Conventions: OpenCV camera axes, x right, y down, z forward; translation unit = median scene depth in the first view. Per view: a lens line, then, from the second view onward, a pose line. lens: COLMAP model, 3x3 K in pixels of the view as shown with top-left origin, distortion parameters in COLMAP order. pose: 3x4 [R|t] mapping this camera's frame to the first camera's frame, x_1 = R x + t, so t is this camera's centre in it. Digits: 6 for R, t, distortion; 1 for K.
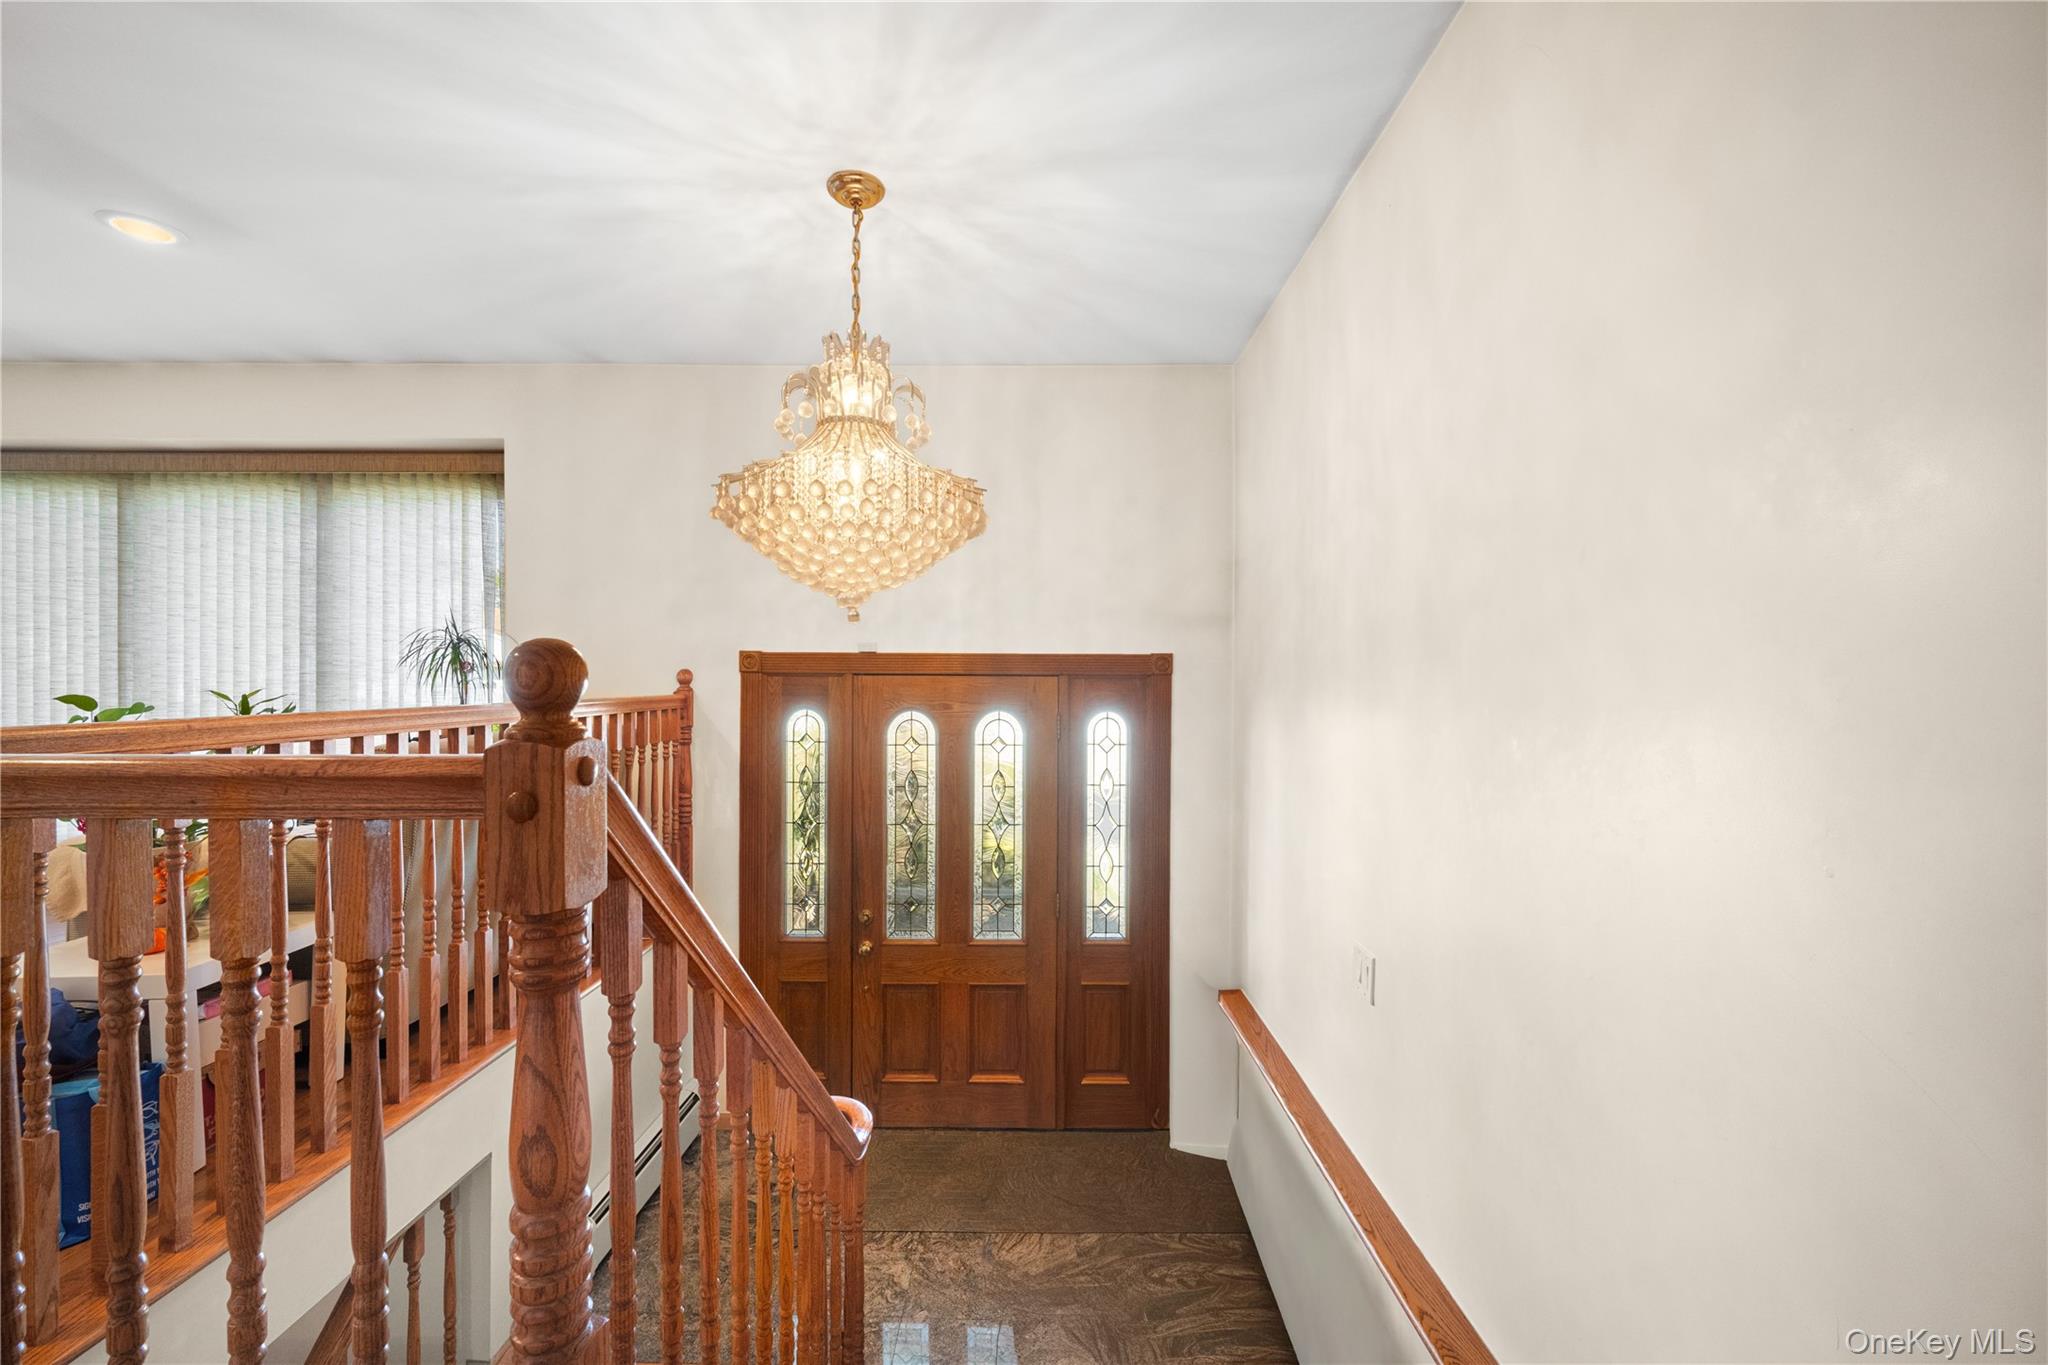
lens RADIAL K [[814.9, 0, 1023.1], [0, 814.9, 687.6], [0, 0, 1]] dist [0.000113, 0.000020]
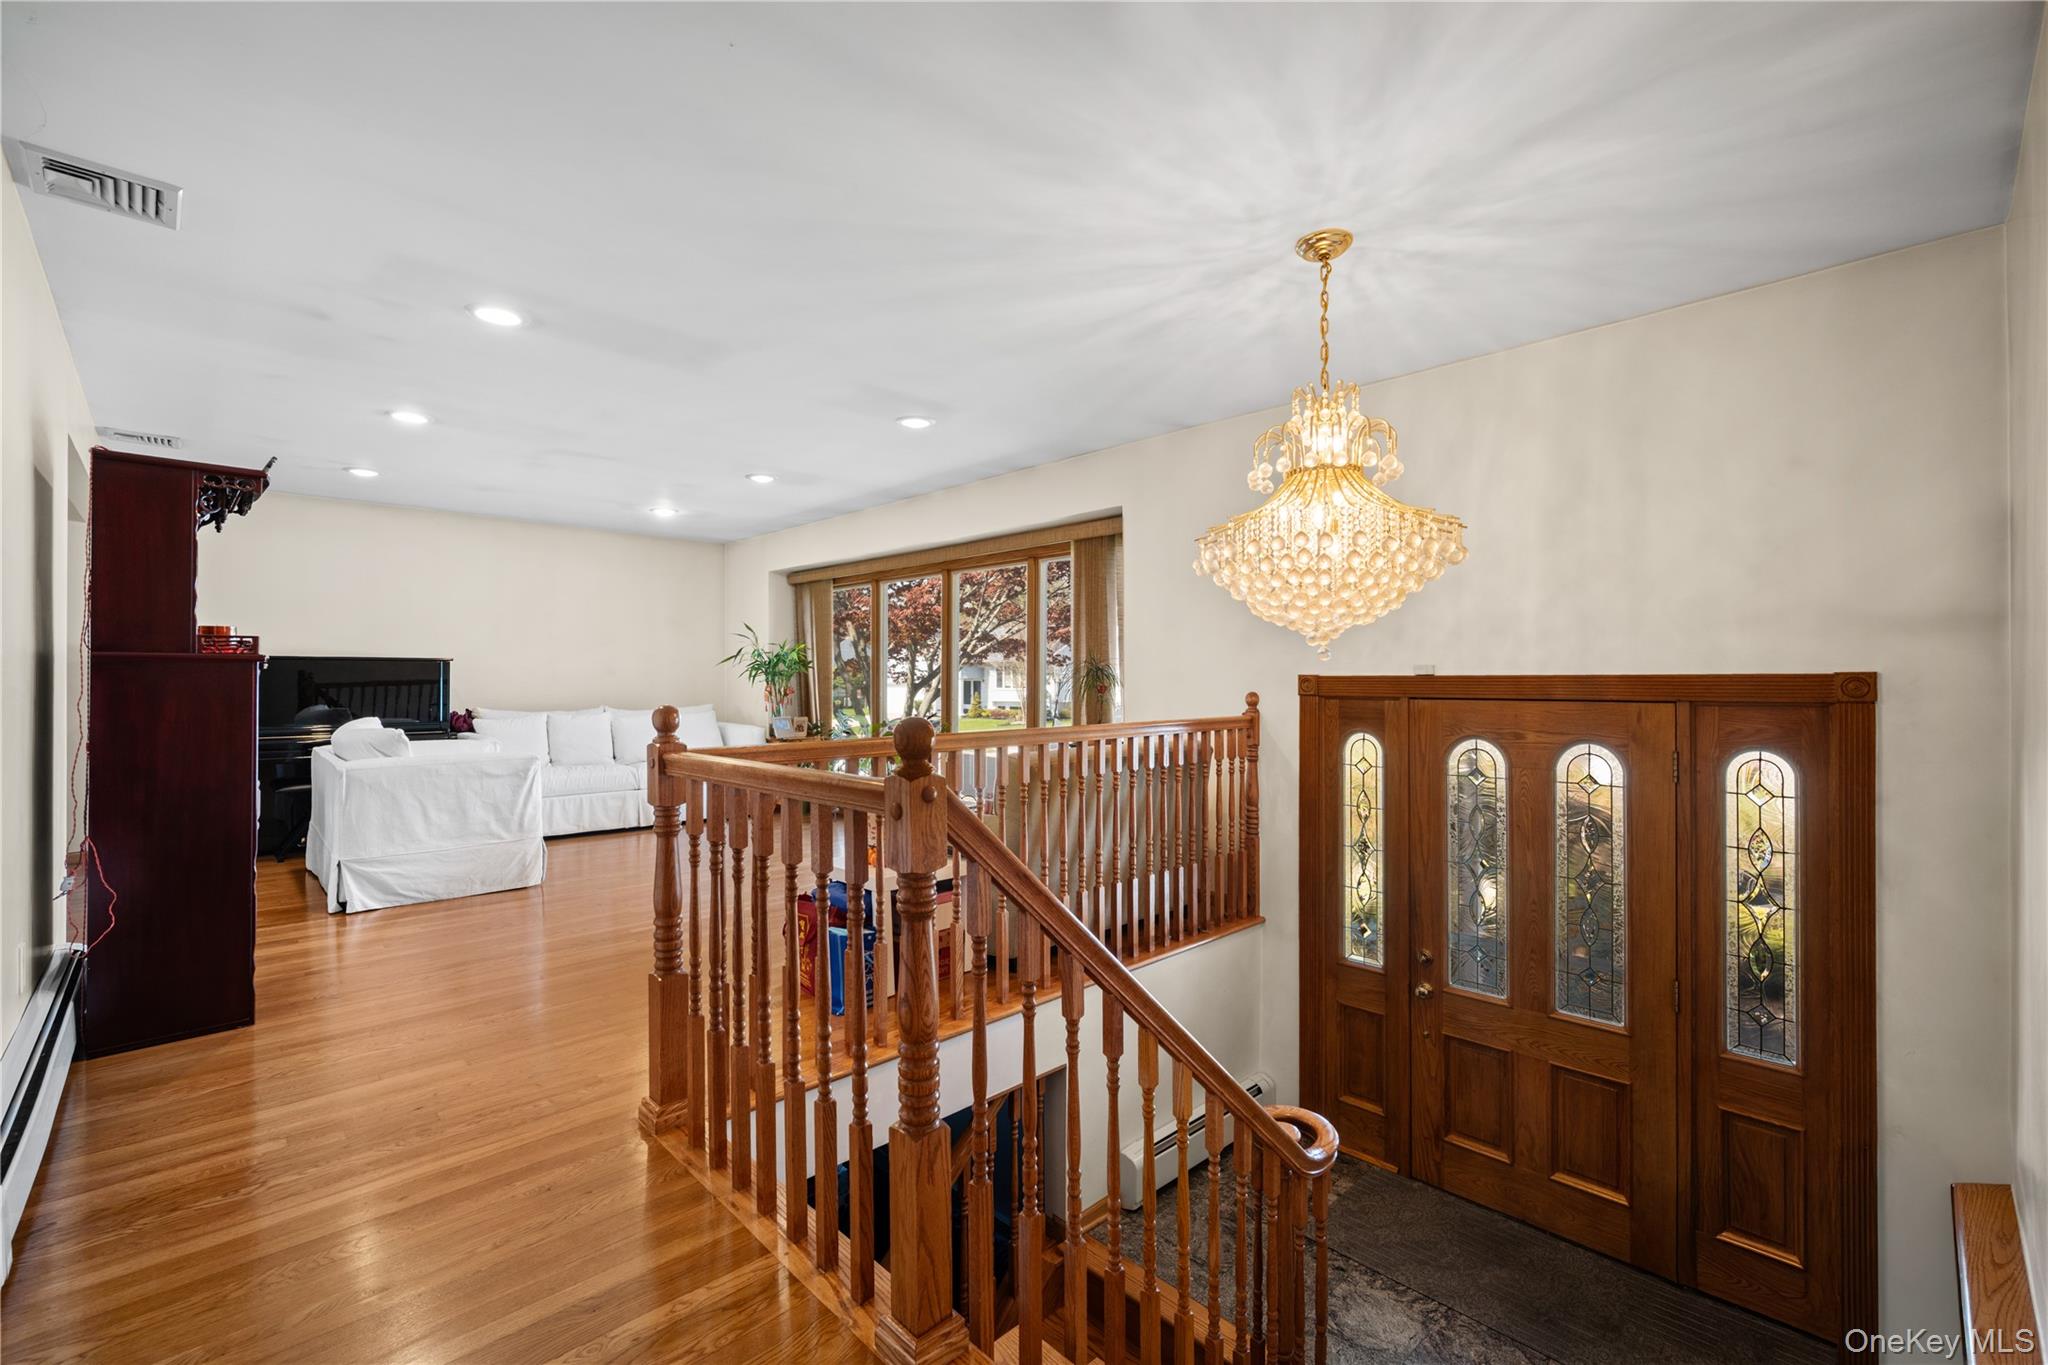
lens RADIAL K [[862.5, 0, 1023.7], [0, 862.5, 683.9], [0, 0, 1]] dist [-0.000760, -0.000133]
pose [[0.705464, -0.002707, -0.708740, 0.186625], [-0.002079, 0.999981, -0.005888, -0.026081], [0.708742, 0.005627, 0.705445, -0.028240]]
